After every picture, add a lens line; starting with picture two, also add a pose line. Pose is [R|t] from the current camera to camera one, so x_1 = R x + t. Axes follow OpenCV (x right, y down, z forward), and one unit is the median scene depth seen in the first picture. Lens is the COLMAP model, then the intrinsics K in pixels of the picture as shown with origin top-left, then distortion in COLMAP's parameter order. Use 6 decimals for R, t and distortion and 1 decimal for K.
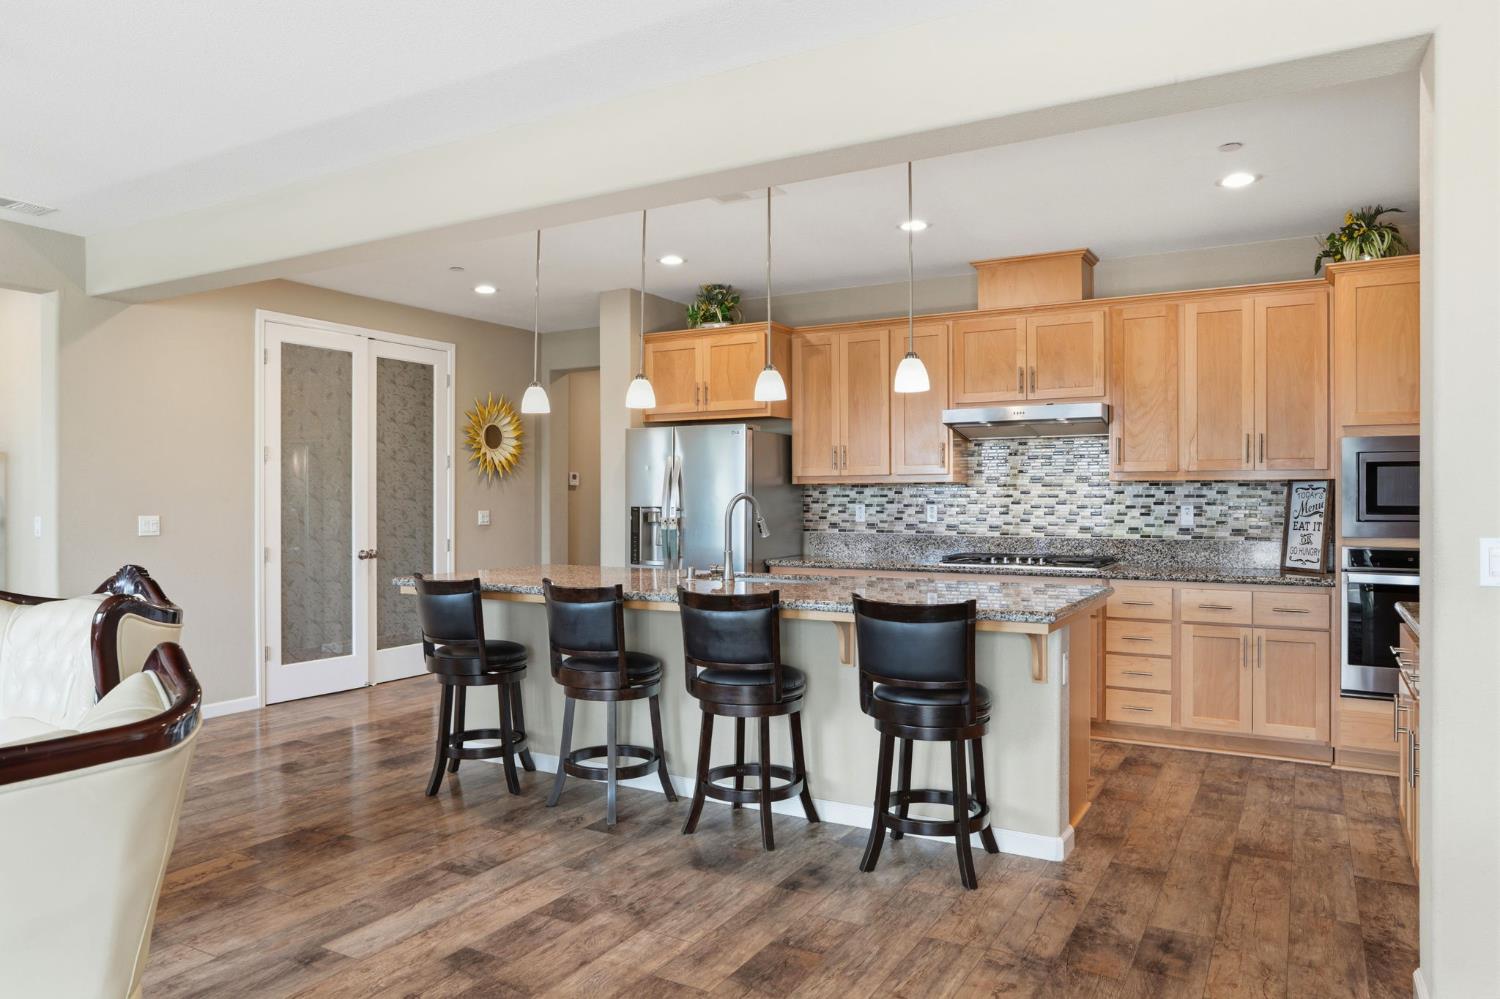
lens RADIAL K [[986.9, 0, 761.5], [0, 986.9, 498.3], [0, 0, 1]] dist [-0.008487, 0.003632]
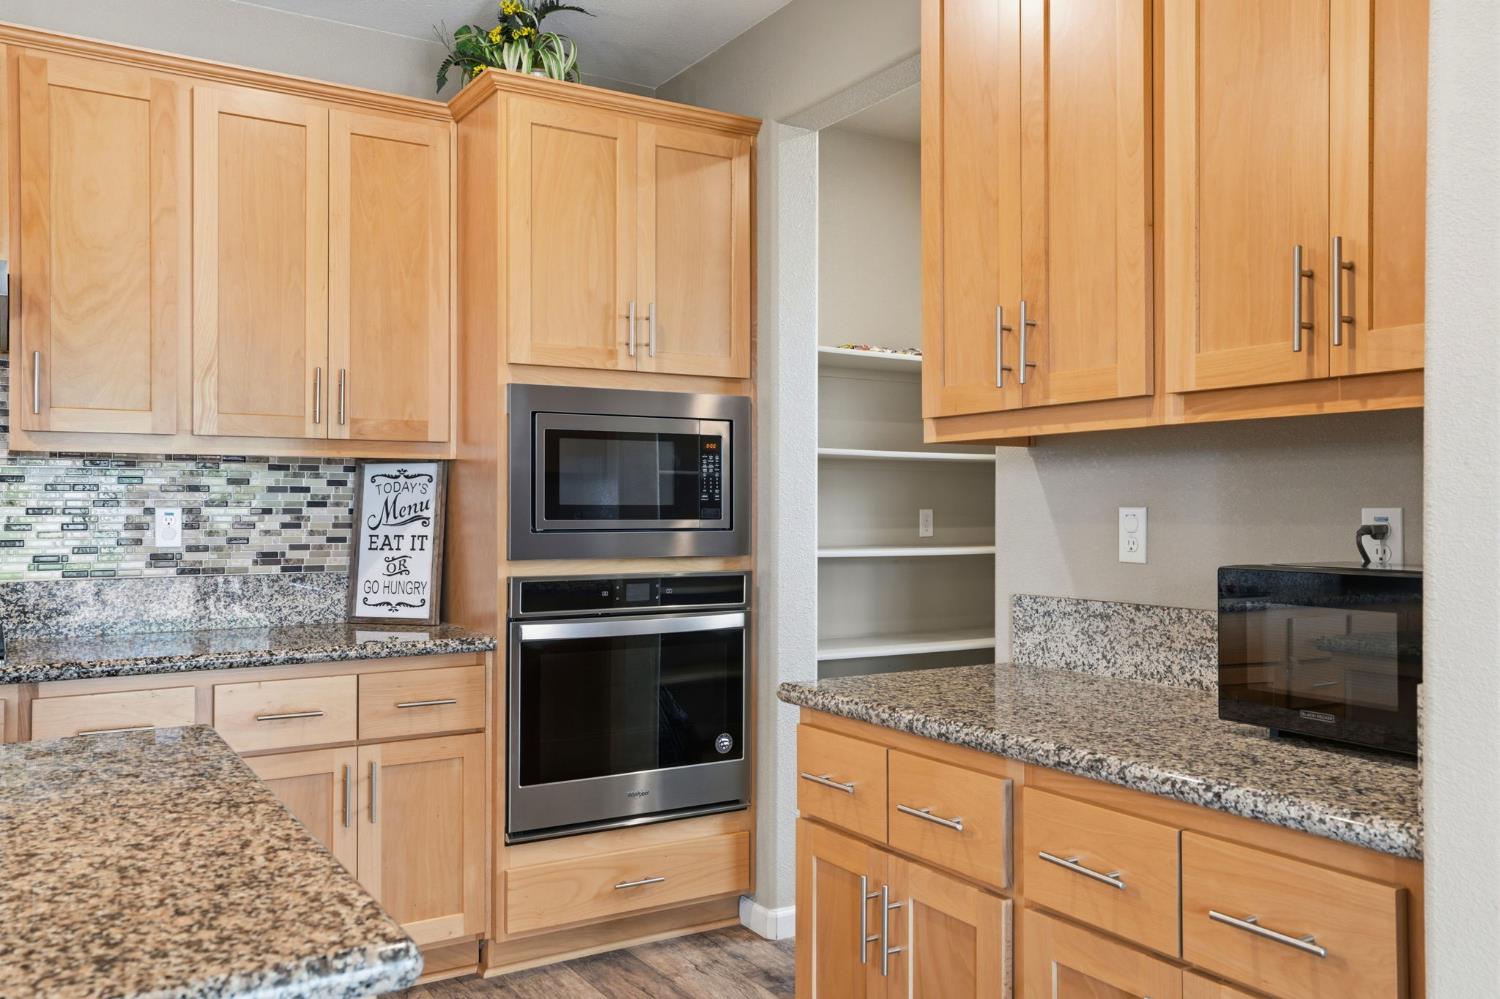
lens RADIAL K [[1245.6, 0, 756.5], [0, 1245.6, 490.3], [0, 0, 1]] dist [0.018417, 0.014371]
pose [[0.469276, 0.000217, 0.883051, 0.021628], [-0.002630, 0.999996, 0.001152, -0.002761], [-0.883048, -0.002863, 0.469275, 0.483049]]
